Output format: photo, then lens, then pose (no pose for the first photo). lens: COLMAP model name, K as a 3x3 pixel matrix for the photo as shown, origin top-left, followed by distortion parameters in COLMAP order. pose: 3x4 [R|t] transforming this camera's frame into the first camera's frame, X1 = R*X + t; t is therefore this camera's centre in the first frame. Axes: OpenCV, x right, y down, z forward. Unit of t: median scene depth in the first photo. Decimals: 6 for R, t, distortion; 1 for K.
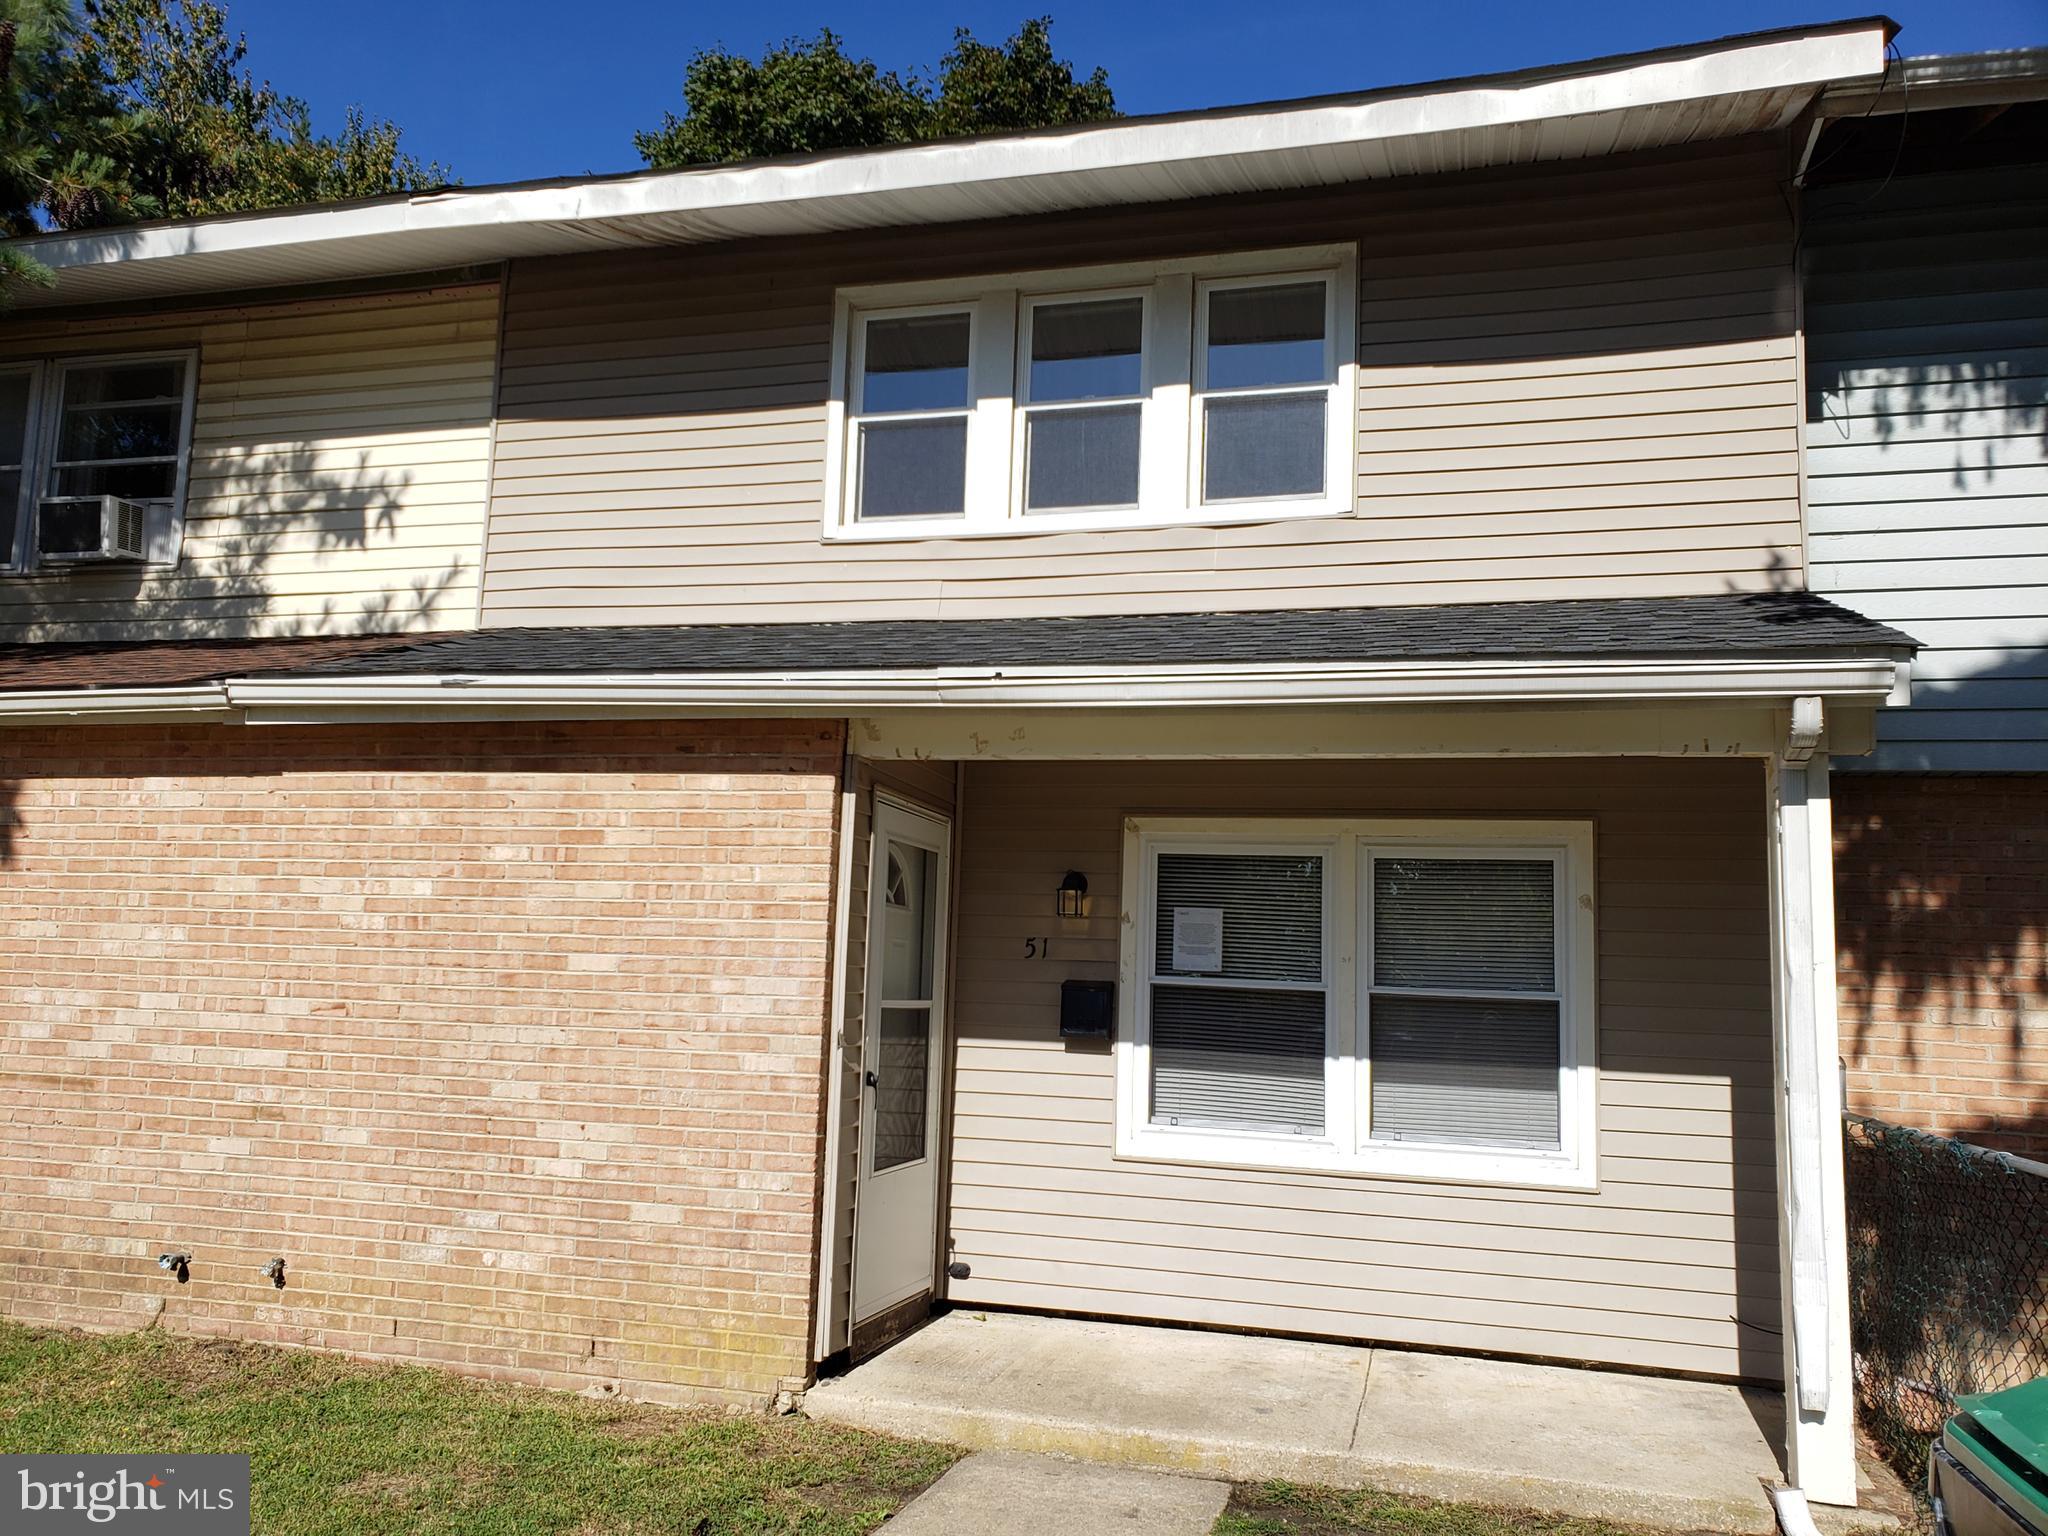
lens RADIAL K [[1558.6, 0, 1020.9], [0, 1558.6, 784.4], [0, 0, 1]] dist [0.037491, -0.020485]
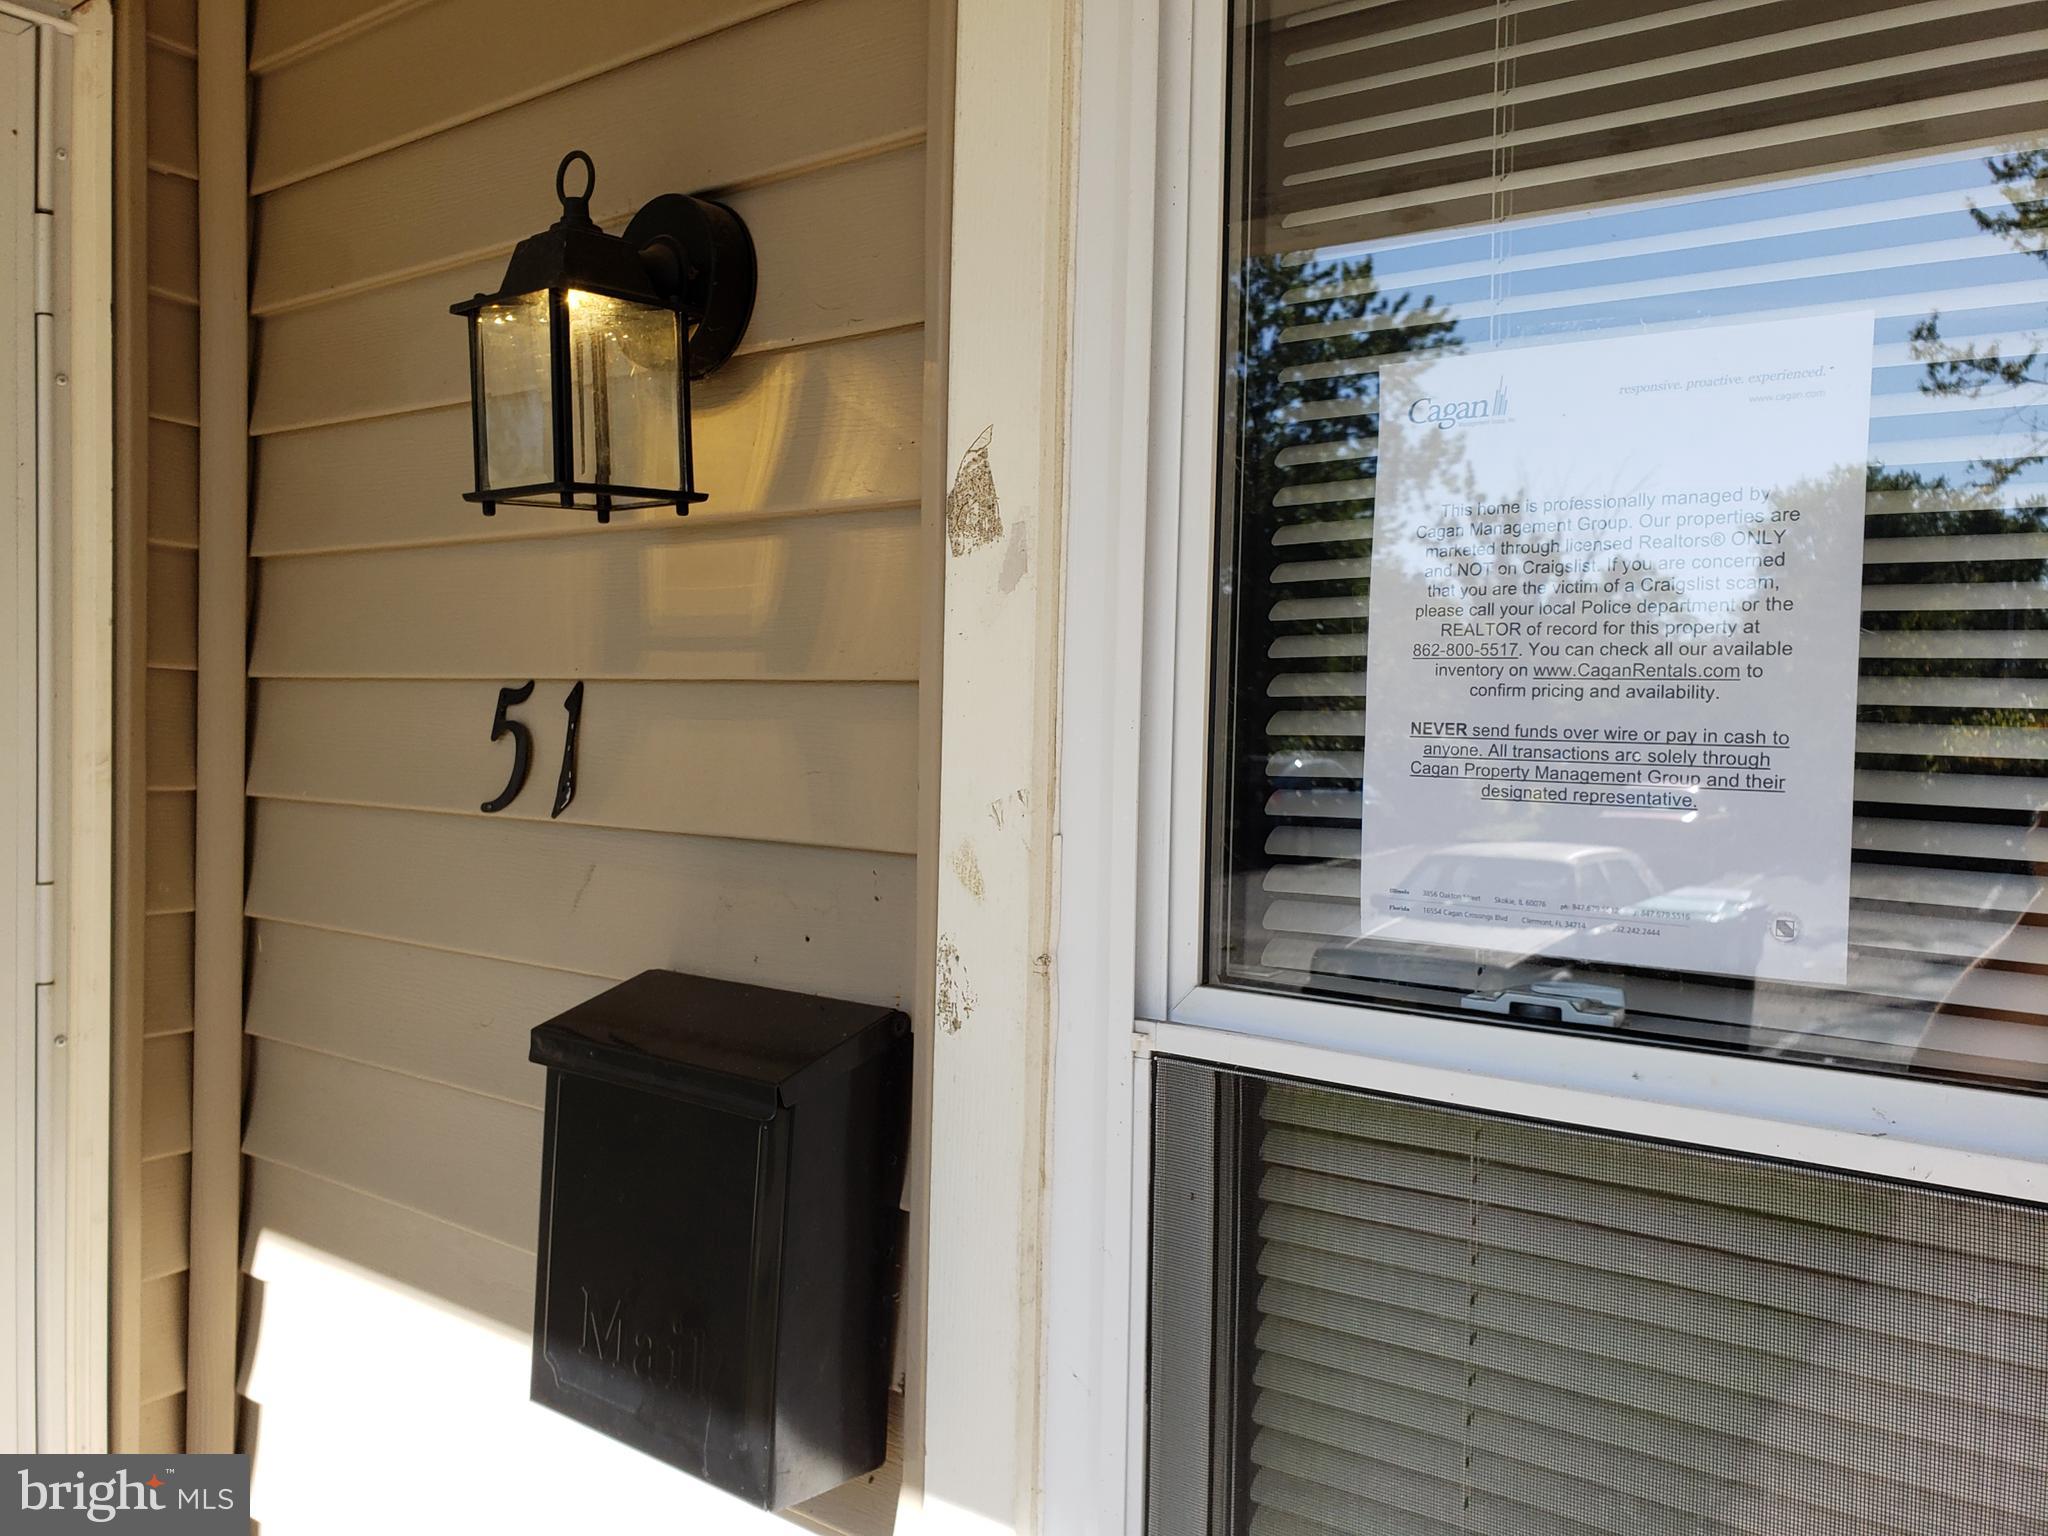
lens RADIAL K [[1558.6, 0, 1025.2], [0, 1558.6, 763.9], [0, 0, 1]] dist [0.037491, -0.020485]
pose [[0.931881, -0.005098, -0.362729, 0.123431], [0.059043, 0.988700, 0.137791, 0.096499], [0.357928, -0.149822, 0.921651, 0.955488]]
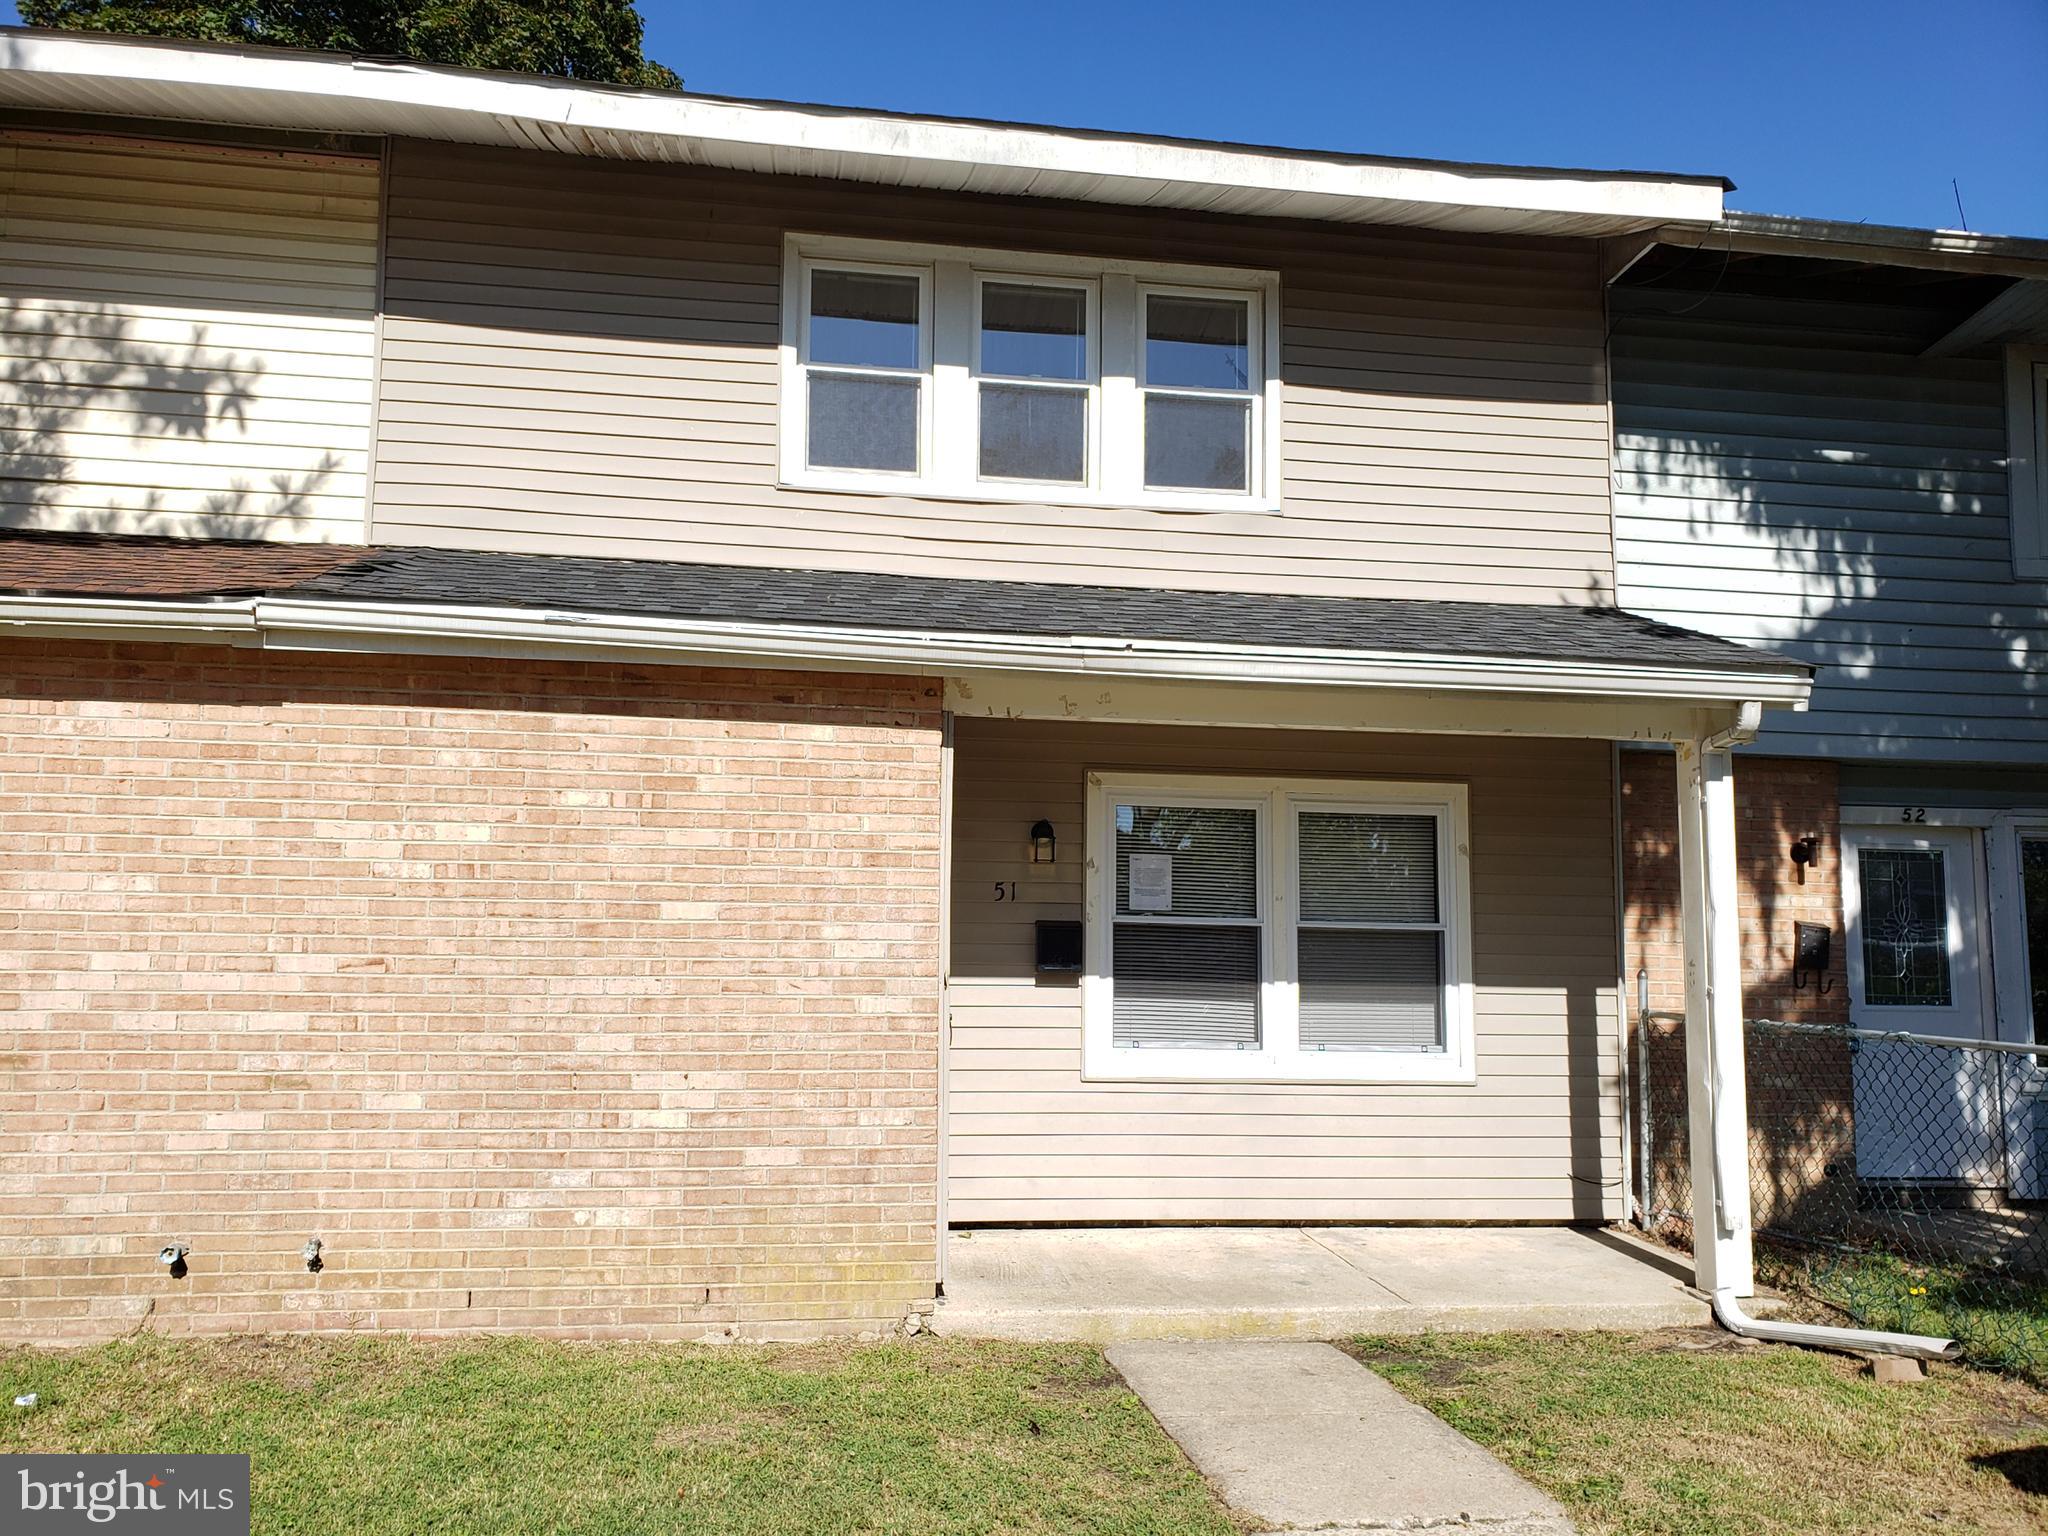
lens RADIAL K [[1558.6, 0, 1032.5], [0, 1558.6, 761.9], [0, 0, 1]] dist [0.037491, -0.020485]
pose [[0.918309, 0.023952, 0.395139, -0.437162], [-0.035830, 0.999100, 0.022706, -0.009714], [-0.394239, -0.035009, 0.918341, 0.010864]]
